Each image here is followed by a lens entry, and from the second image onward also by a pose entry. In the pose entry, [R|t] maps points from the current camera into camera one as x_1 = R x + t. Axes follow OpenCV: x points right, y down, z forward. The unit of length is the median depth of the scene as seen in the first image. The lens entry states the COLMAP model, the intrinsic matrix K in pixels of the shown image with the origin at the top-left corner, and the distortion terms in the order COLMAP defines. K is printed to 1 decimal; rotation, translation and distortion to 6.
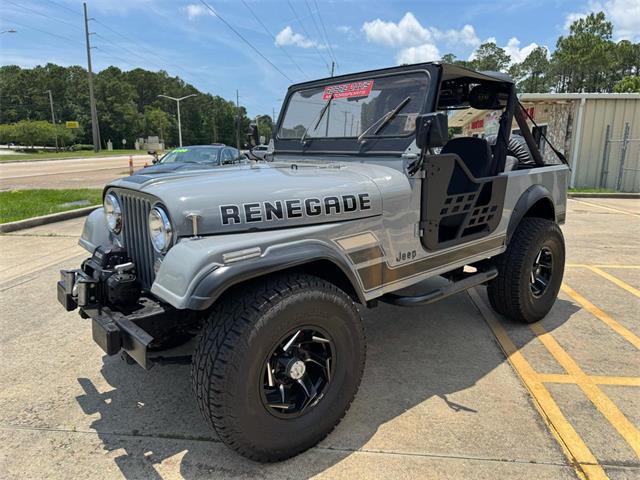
lens RADIAL K [[457.6, 0, 322.5], [0, 457.6, 238.5], [0, 0, 1]] dist [0.004475, -0.007814]
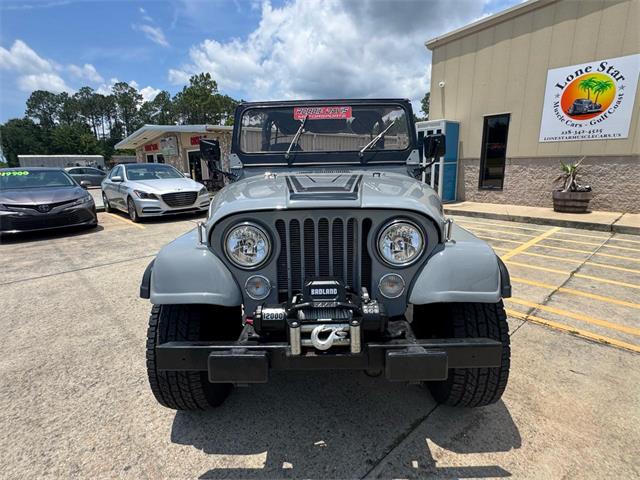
lens RADIAL K [[334.5, 0, 317.0], [0, 334.5, 239.9], [0, 0, 1]] dist [-0.001504, -0.001510]
pose [[0.666014, -0.185476, 0.722512, -0.786061], [0.168877, 0.980937, 0.096145, -0.098733], [-0.726571, 0.057982, 0.684640, 0.510864]]
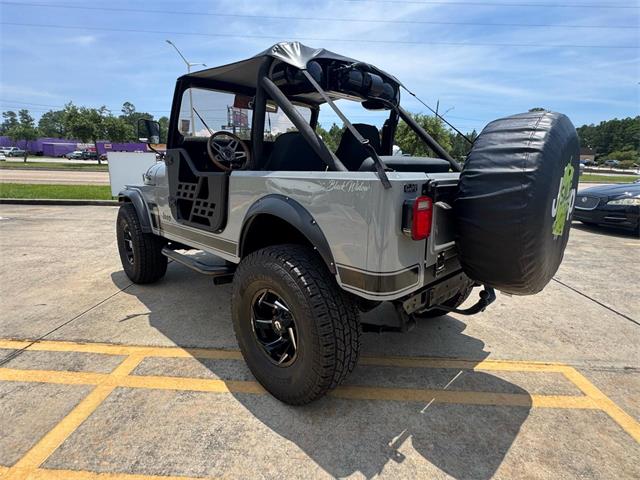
lens RADIAL K [[333.8, 0, 318.5], [0, 333.8, 238.3], [0, 0, 1]] dist [-0.001285, -0.000990]
pose [[0.063690, 0.221343, -0.973114, 1.291056], [-0.221146, 0.953982, 0.202517, -0.227654], [0.973159, 0.202302, 0.109708, 1.368819]]
